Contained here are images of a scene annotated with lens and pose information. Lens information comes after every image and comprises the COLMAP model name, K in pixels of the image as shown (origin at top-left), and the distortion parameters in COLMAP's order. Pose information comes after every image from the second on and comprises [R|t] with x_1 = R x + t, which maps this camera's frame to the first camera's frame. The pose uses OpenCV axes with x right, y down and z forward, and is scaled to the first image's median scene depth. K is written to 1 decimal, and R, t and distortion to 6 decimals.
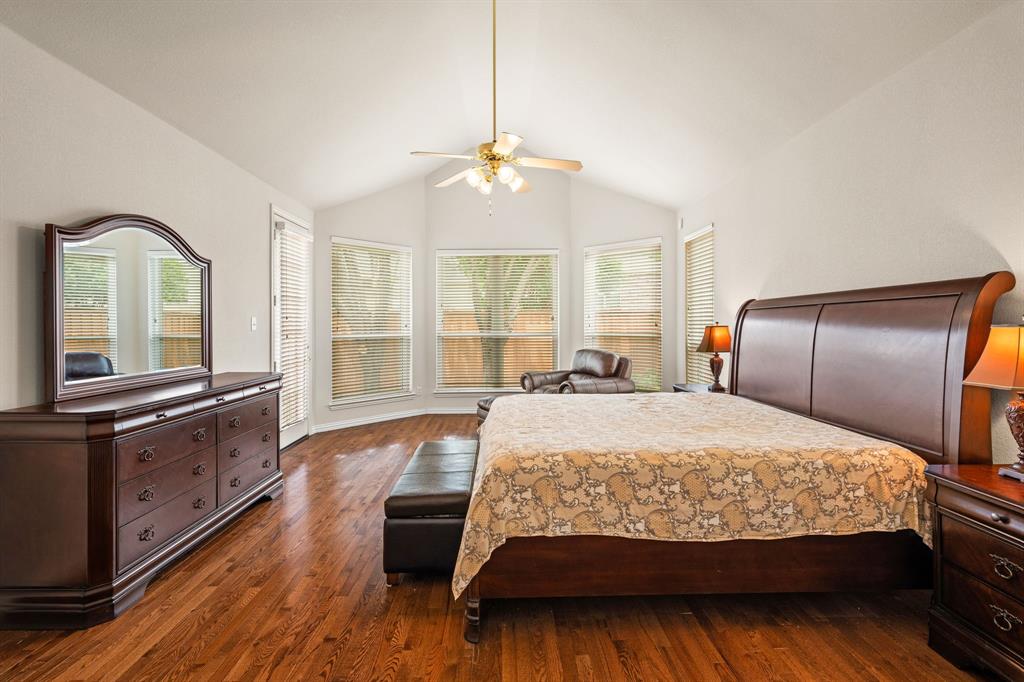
lens RADIAL K [[468.0, 0, 517.8], [0, 468.0, 337.0], [0, 0, 1]] dist [-0.000717, 0.000463]
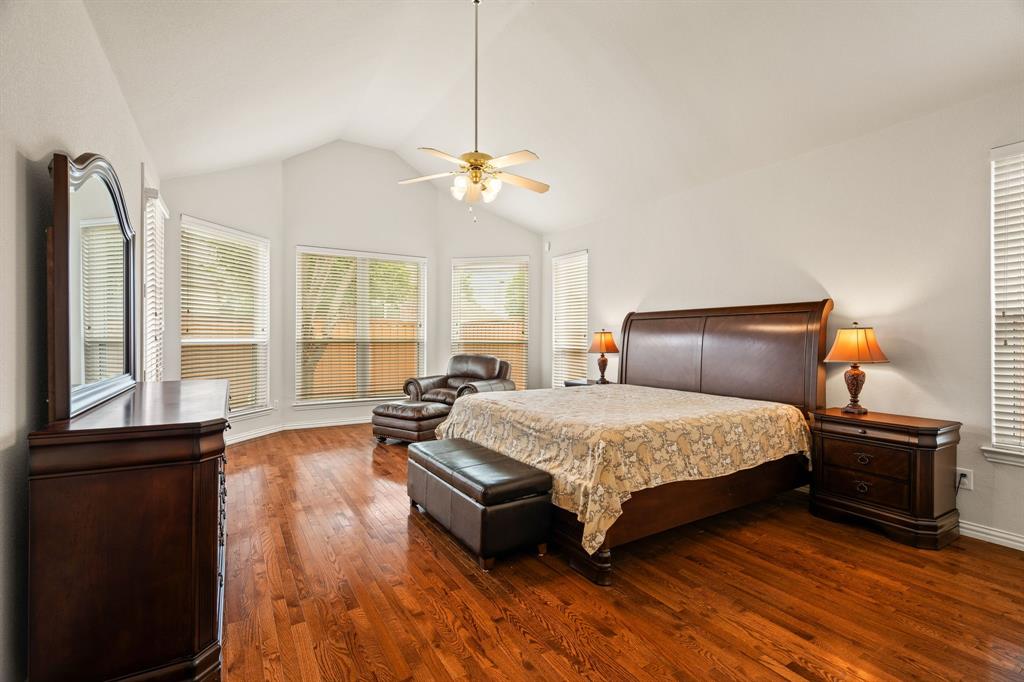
lens RADIAL K [[460.2, 0, 513.1], [0, 460.2, 354.4], [0, 0, 1]] dist [-0.002164, -0.000020]
pose [[0.863217, -0.008044, 0.504770, -0.864988], [0.003381, 0.999943, 0.010154, 0.046716], [-0.504822, -0.007058, 0.863194, 0.105862]]
